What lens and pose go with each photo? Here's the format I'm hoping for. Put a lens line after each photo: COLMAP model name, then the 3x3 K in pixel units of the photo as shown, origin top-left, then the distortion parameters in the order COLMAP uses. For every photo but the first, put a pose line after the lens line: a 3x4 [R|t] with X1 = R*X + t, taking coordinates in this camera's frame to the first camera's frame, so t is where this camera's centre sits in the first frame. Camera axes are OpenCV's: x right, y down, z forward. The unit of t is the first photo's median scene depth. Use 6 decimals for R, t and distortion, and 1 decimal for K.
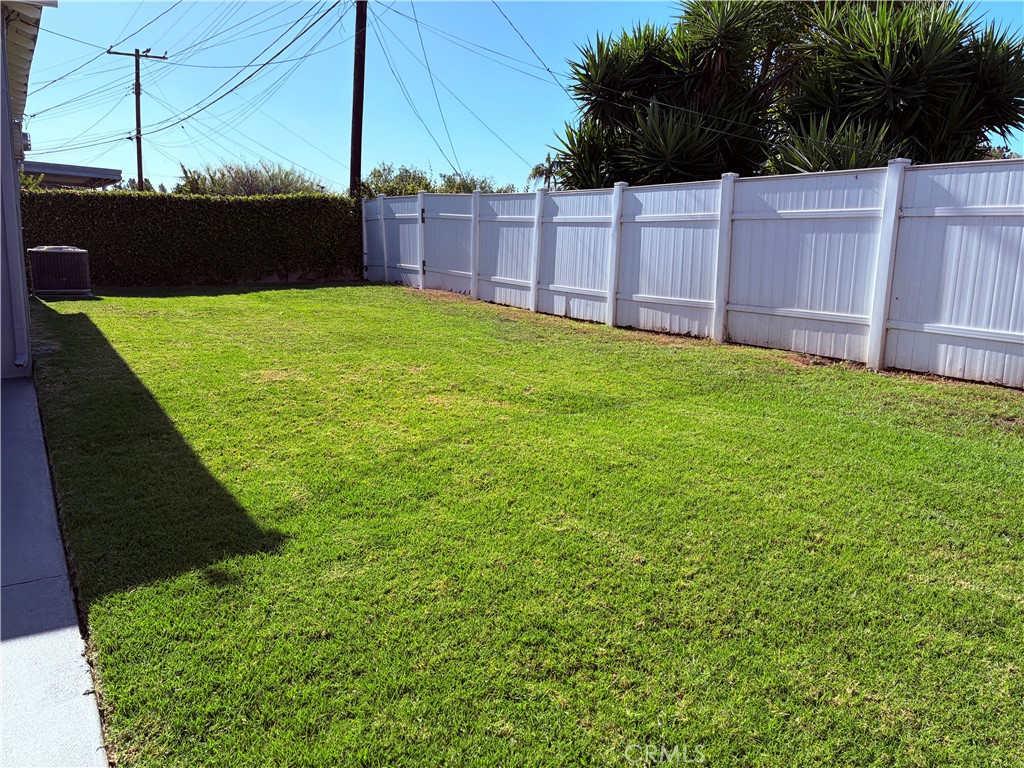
lens RADIAL K [[775.9, 0, 512.0], [0, 775.9, 384.0], [0, 0, 1]] dist [-0.000203, 0.000119]
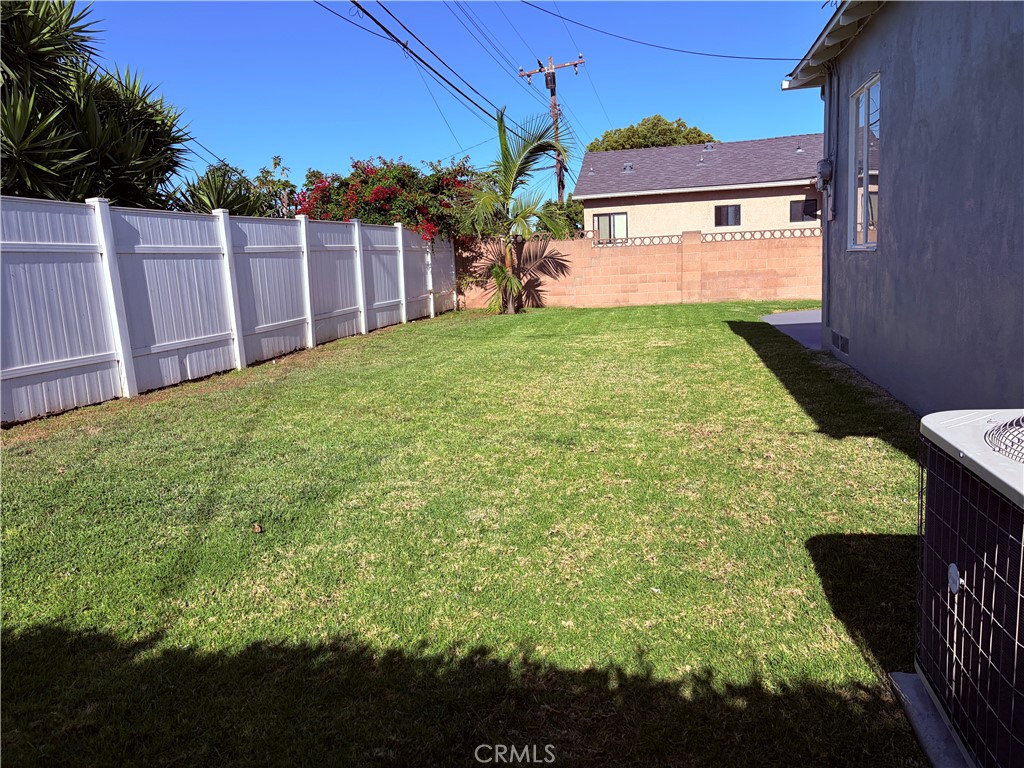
lens RADIAL K [[775.9, 0, 512.0], [0, 775.9, 384.0], [0, 0, 1]] dist [-0.000203, 0.000119]
pose [[-0.719453, -0.106349, 0.686350, -0.692804], [0.152785, 0.939767, 0.305770, -0.276301], [-0.677528, 0.324851, -0.659870, 1.349364]]
